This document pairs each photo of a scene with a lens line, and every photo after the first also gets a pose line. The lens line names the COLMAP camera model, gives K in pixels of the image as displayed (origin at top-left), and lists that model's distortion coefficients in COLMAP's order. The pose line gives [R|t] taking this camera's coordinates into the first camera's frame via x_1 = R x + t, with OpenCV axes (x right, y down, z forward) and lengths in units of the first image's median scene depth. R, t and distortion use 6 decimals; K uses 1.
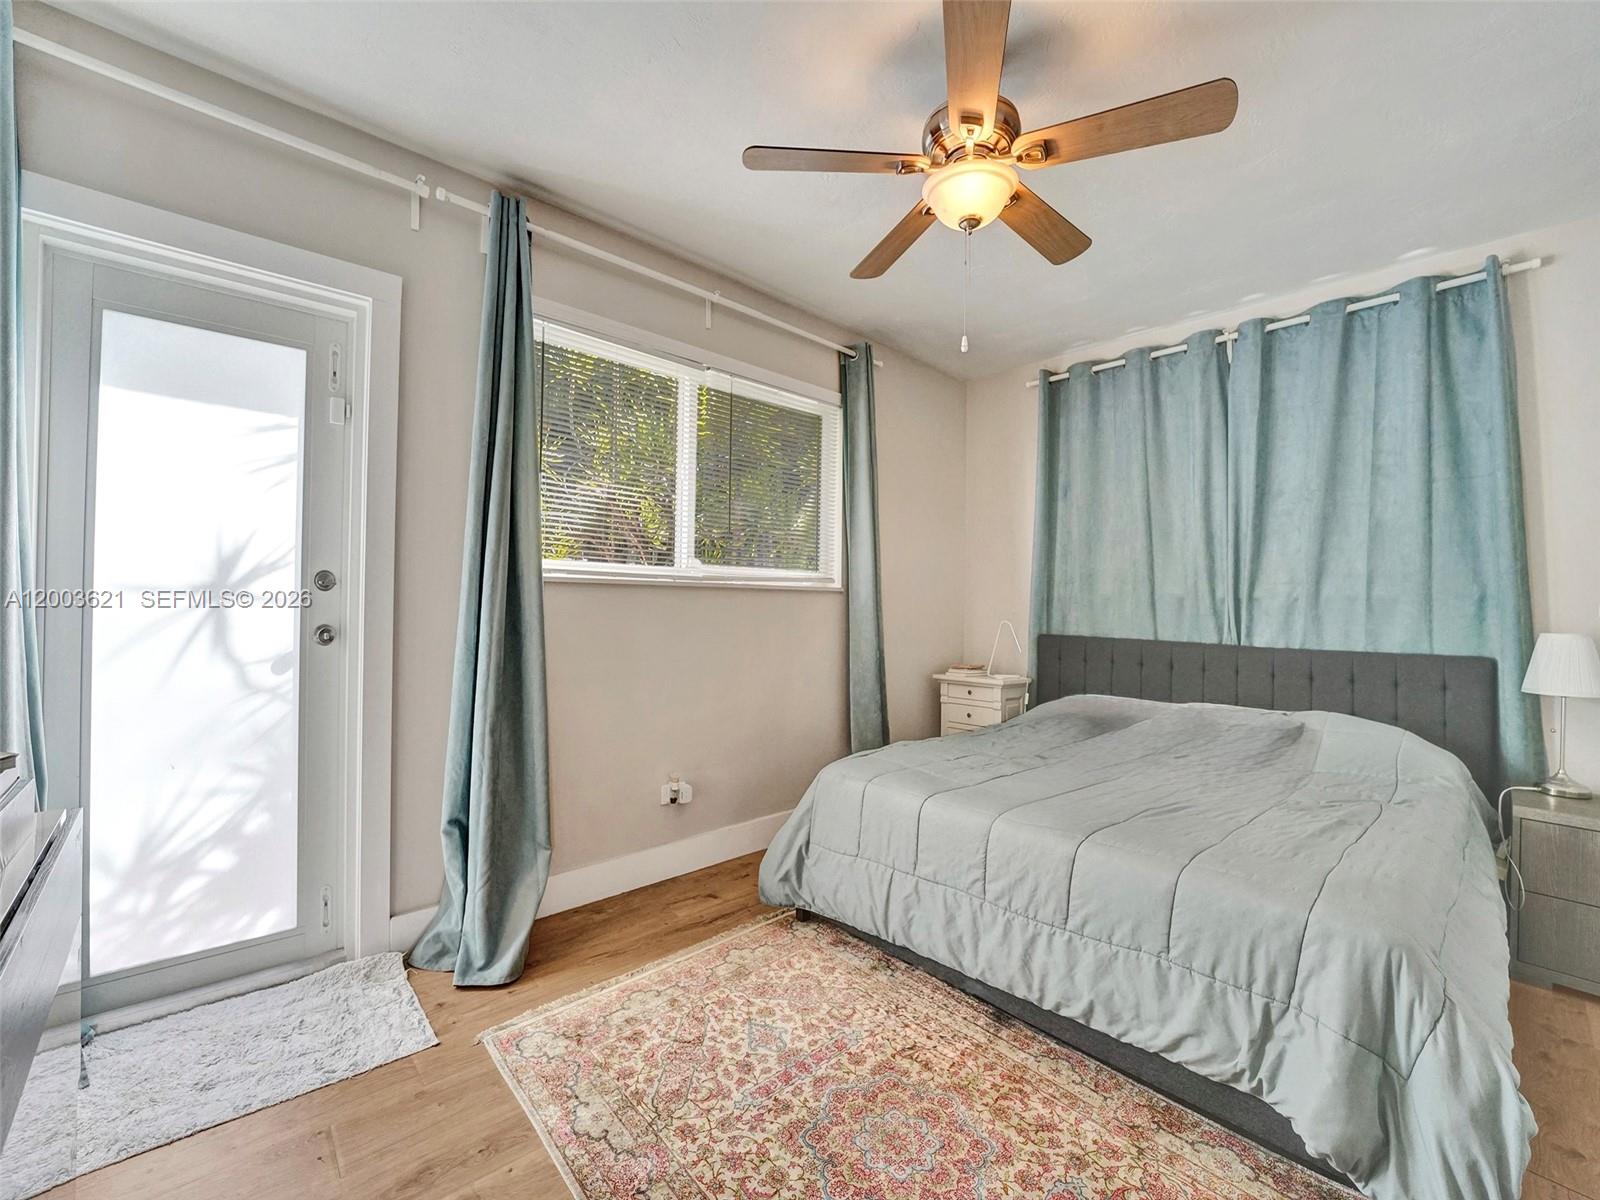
lens RADIAL K [[650.5, 0, 798.3], [0, 650.5, 599.1], [0, 0, 1]] dist [-0.024402, 0.000198]
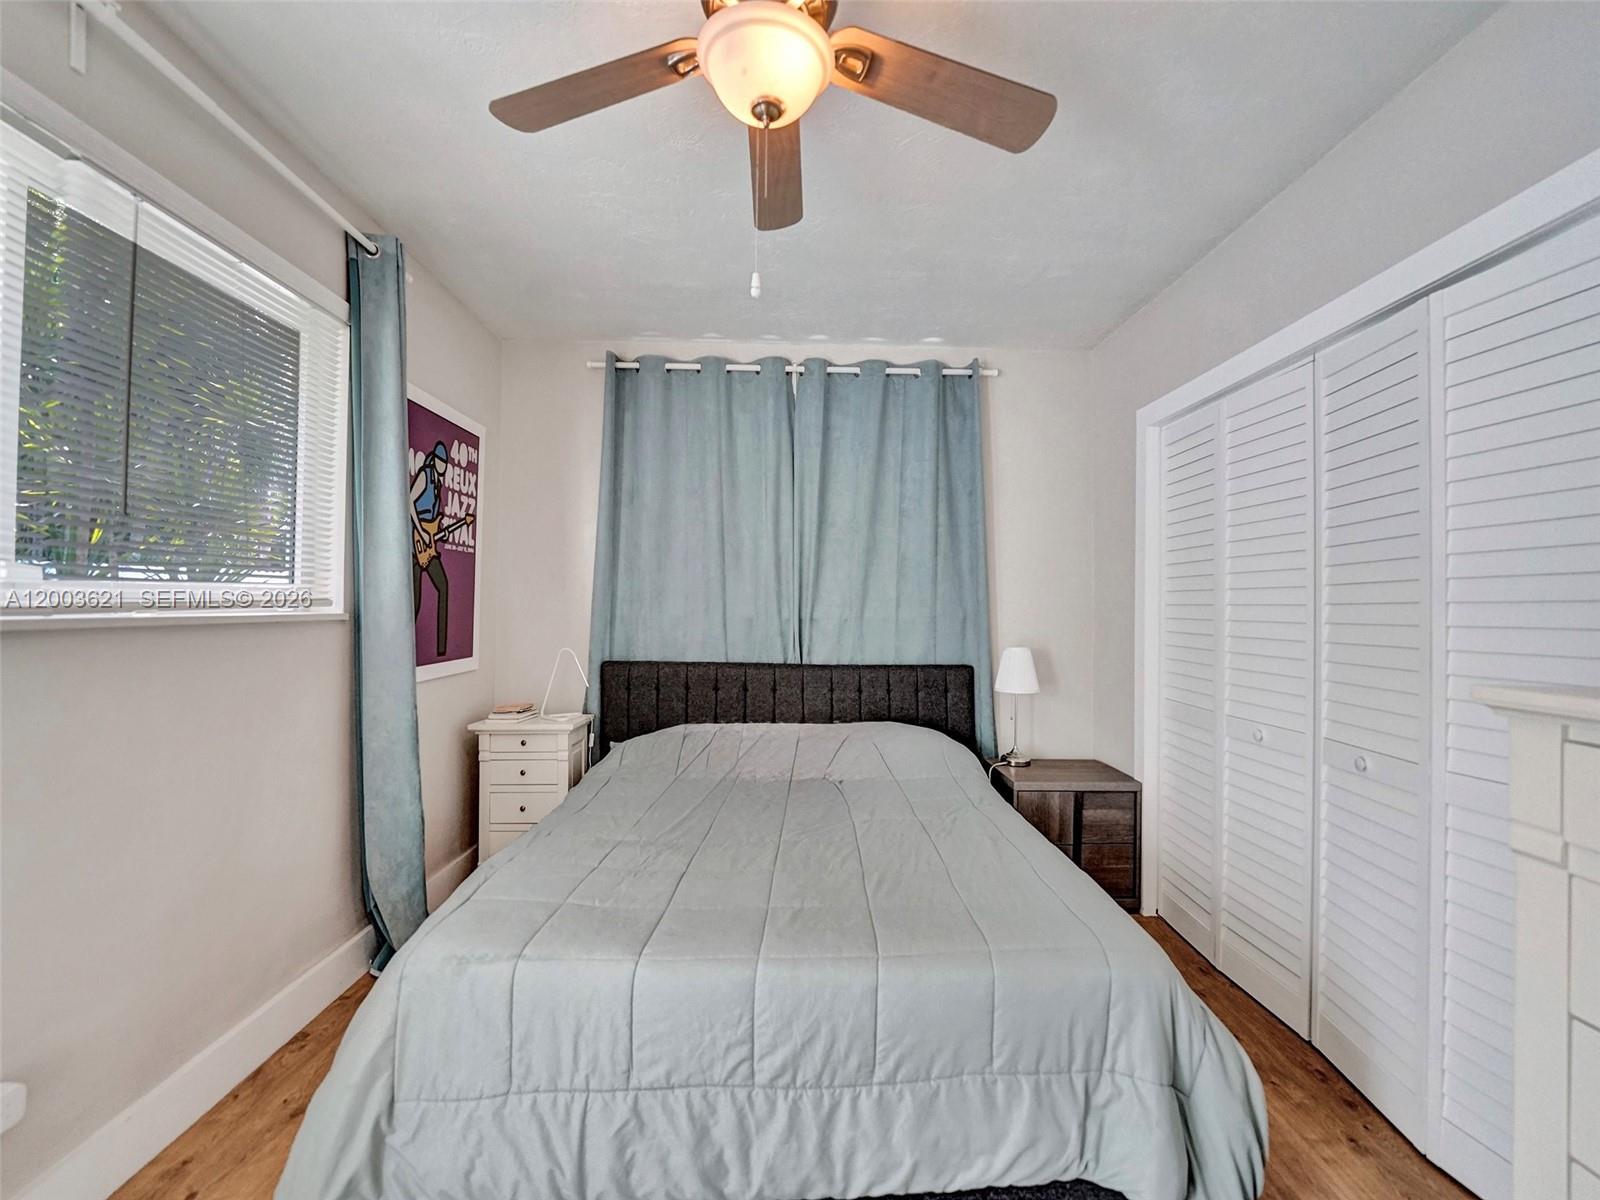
lens RADIAL K [[655.6, 0, 798.3], [0, 655.6, 591.6], [0, 0, 1]] dist [-0.025019, 0.000387]
pose [[0.661582, 0.005729, 0.749851, -0.142843], [-0.003442, 0.999983, -0.004603, -0.047362], [-0.749865, 0.000465, 0.661591, 0.337145]]
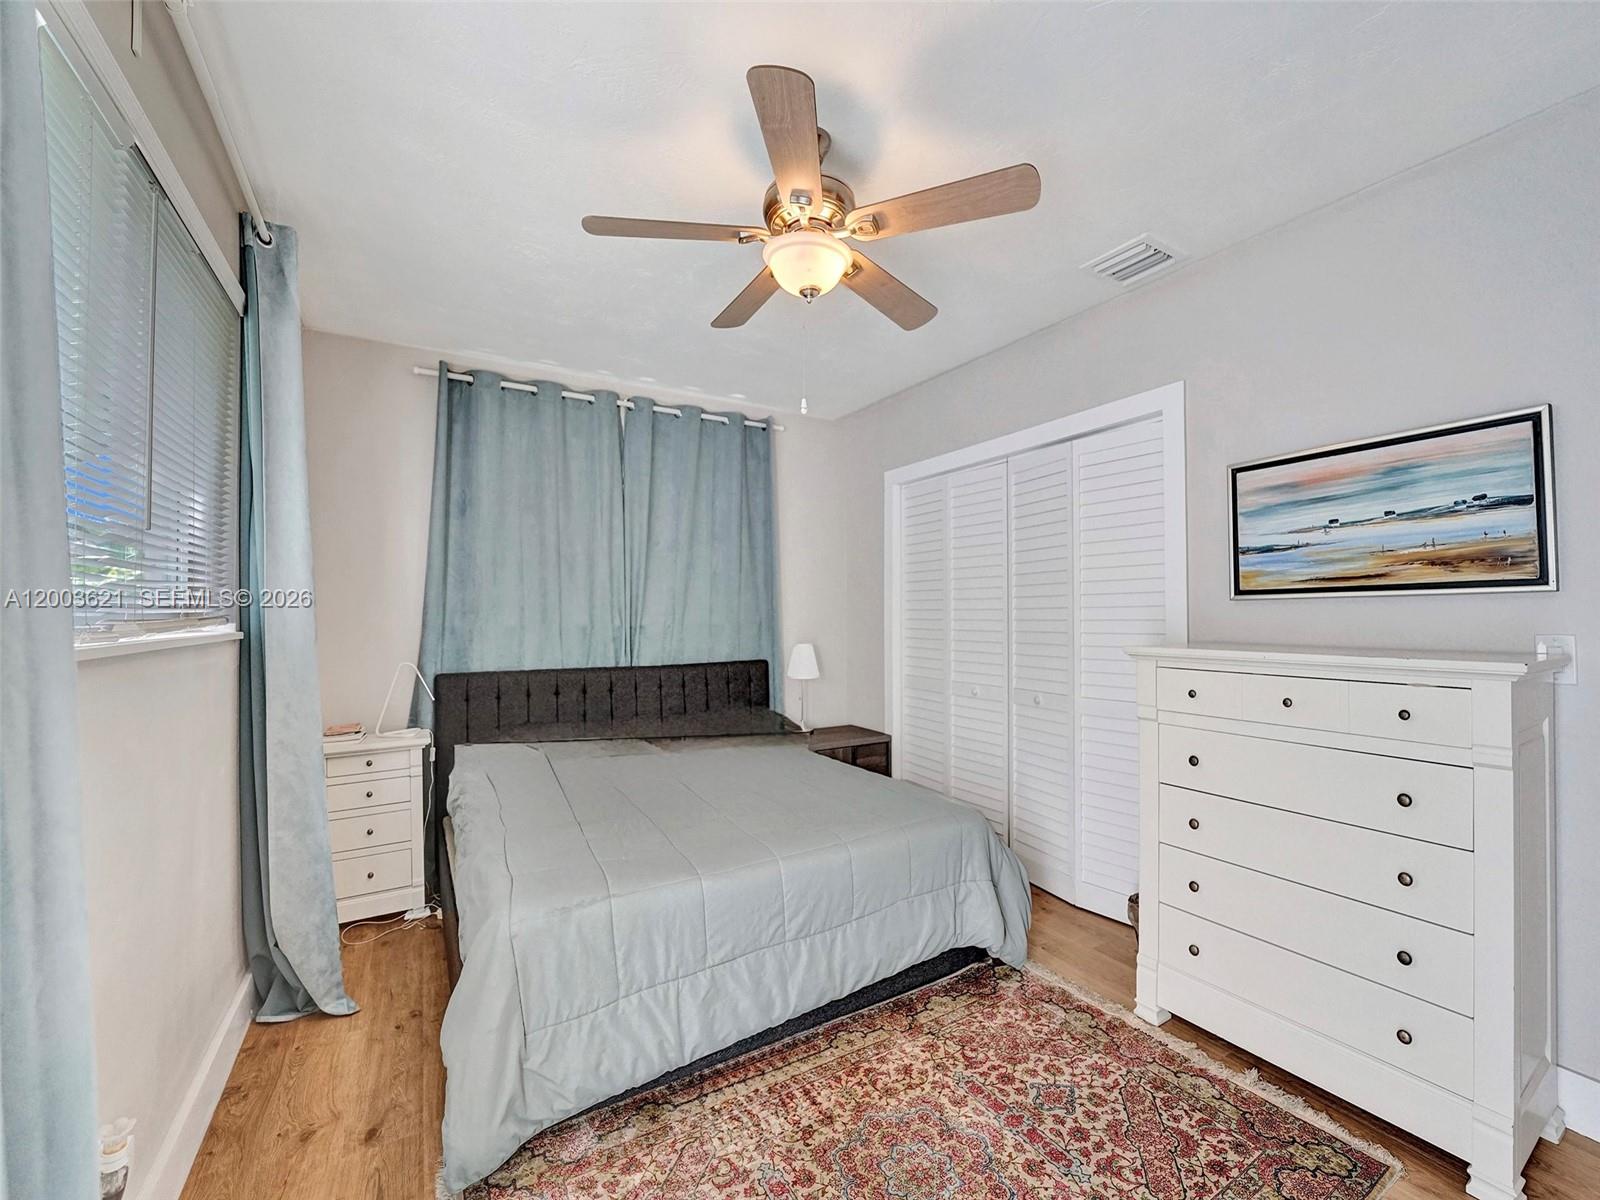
lens RADIAL K [[650.5, 0, 798.3], [0, 650.5, 599.1], [0, 0, 1]] dist [-0.024402, 0.000198]
pose [[0.204953, 0.000455, 0.978772, -0.491337], [0.003332, 0.999994, -0.001163, -0.056873], [-0.978766, 0.003500, 0.204951, 0.518720]]
